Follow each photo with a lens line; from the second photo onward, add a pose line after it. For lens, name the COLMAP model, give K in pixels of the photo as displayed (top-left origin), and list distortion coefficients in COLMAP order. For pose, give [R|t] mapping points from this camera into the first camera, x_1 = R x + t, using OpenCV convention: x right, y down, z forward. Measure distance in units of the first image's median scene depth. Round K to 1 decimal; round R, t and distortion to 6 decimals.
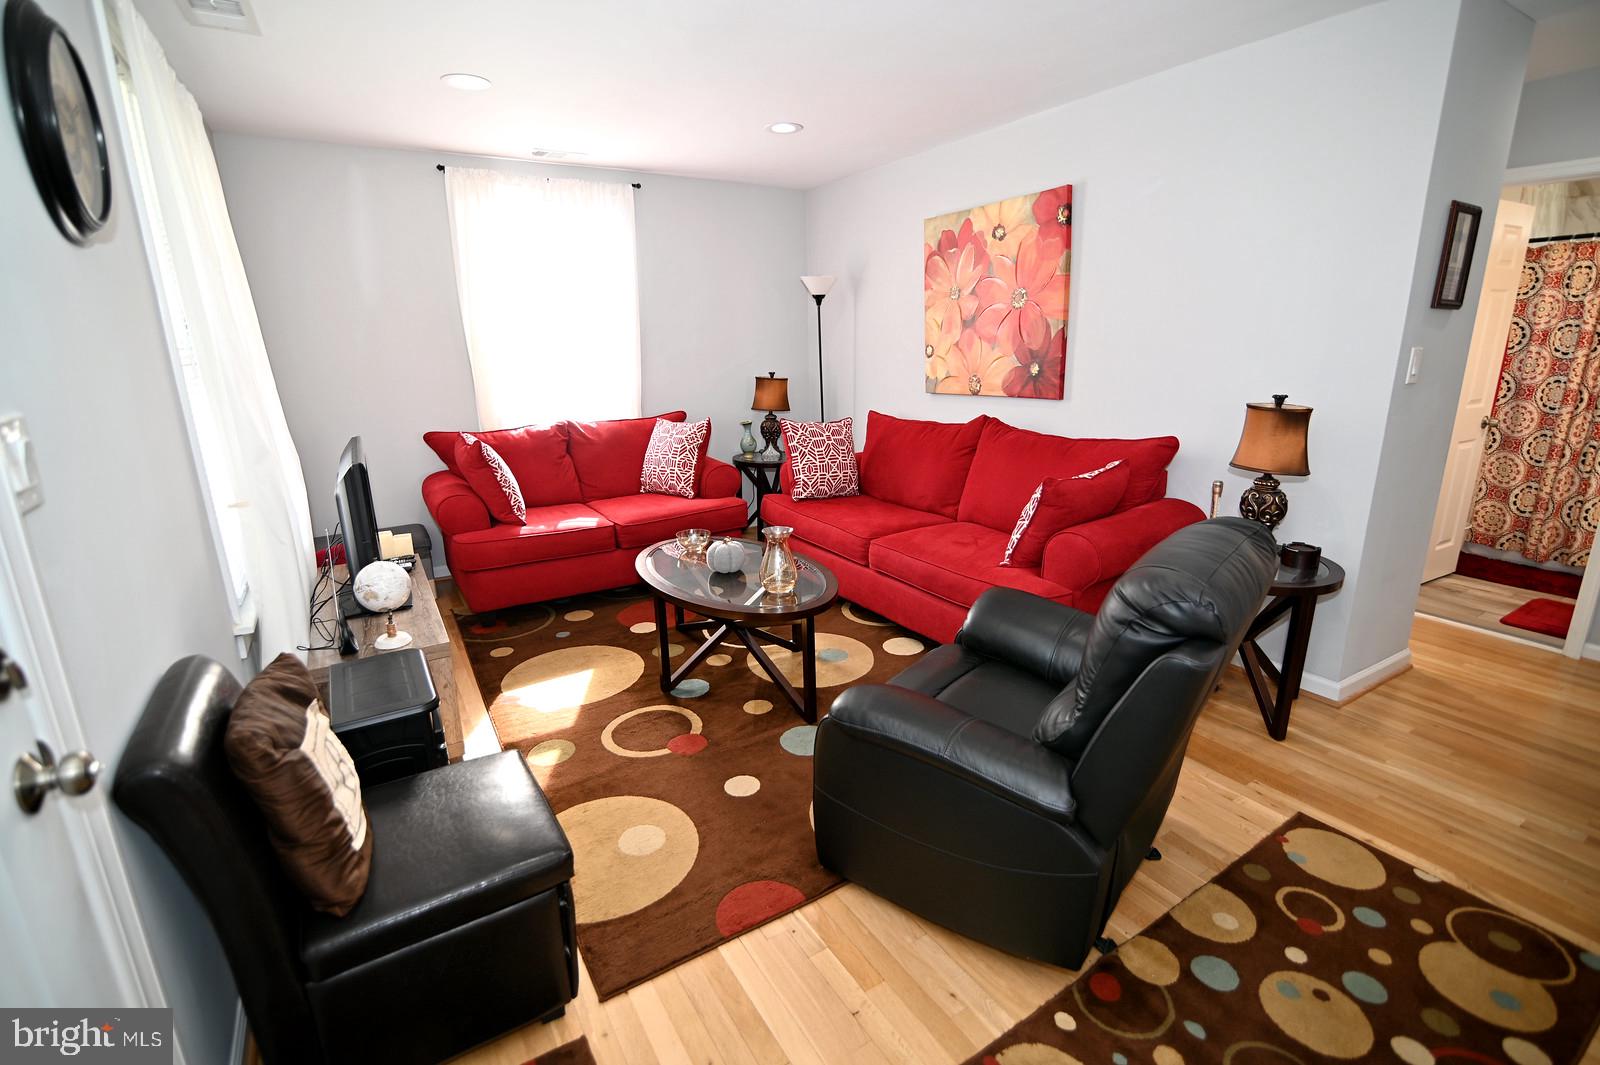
lens RADIAL K [[728.9, 0, 796.9], [0, 728.9, 532.6], [0, 0, 1]] dist [-0.019849, -0.000088]
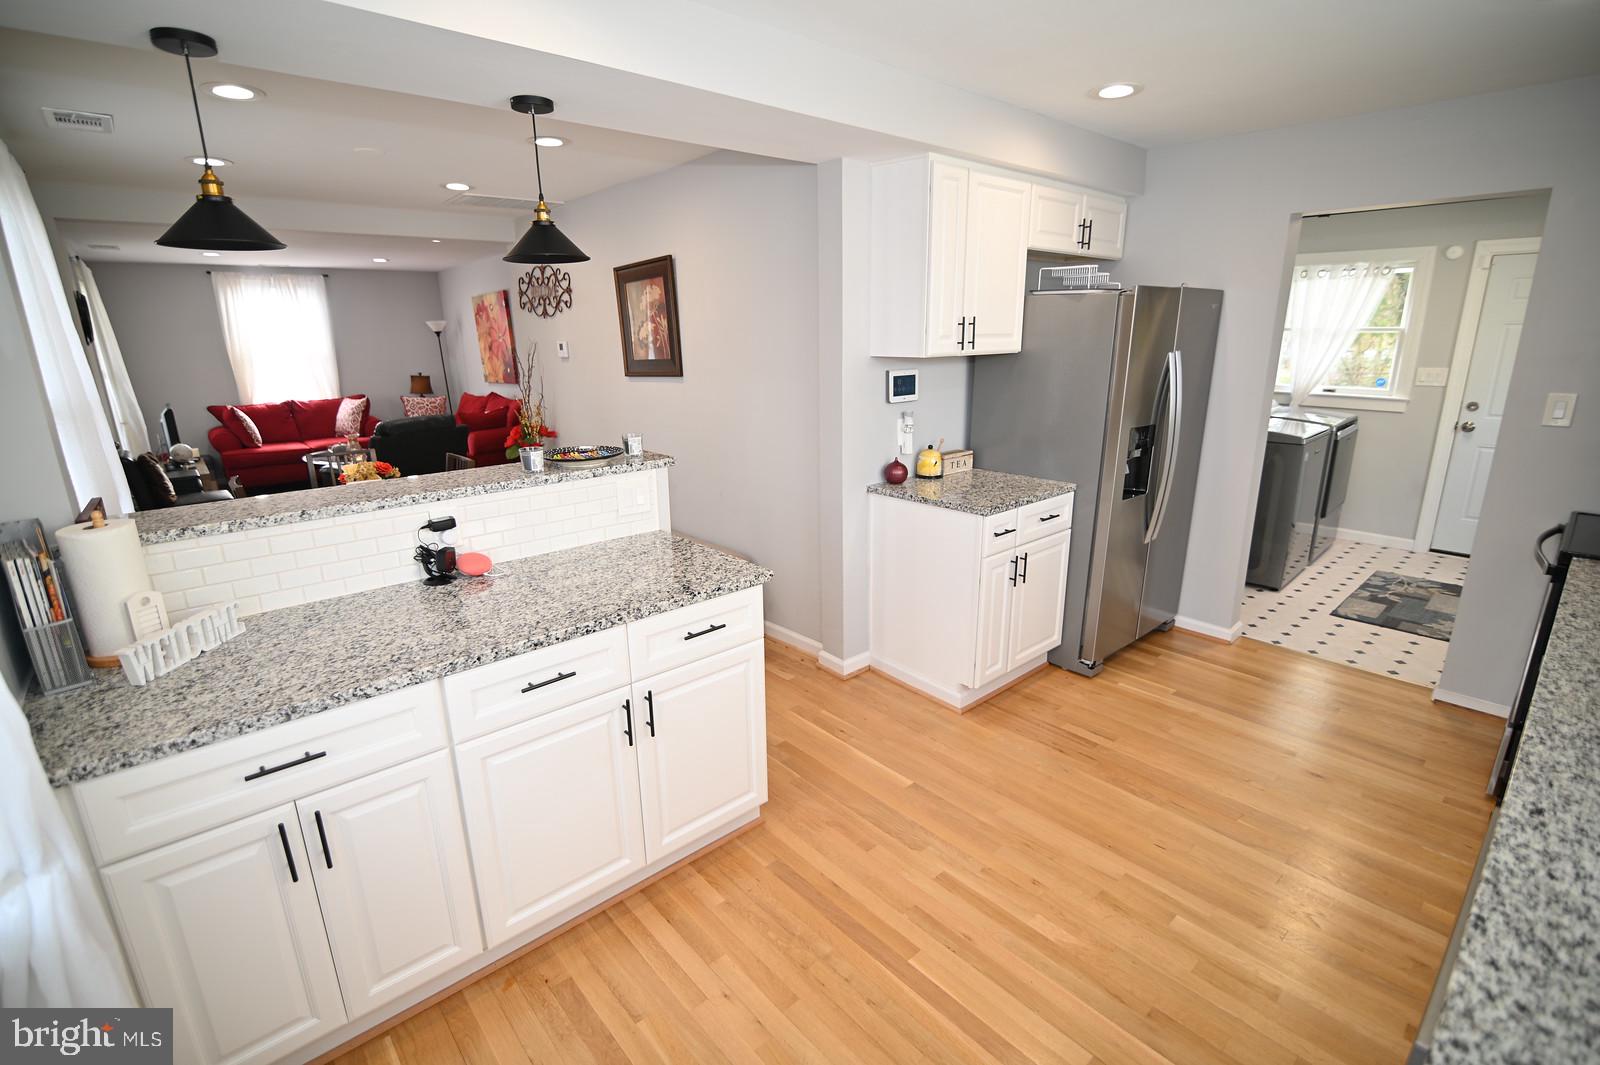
lens RADIAL K [[728.9, 0, 796.9], [0, 728.9, 532.6], [0, 0, 1]] dist [-0.019849, -0.000088]
pose [[0.985014, -0.044330, 0.166680, 0.768616], [0.043535, 0.999016, 0.008424, 0.275465], [-0.166890, -0.001041, 0.985975, -1.266499]]
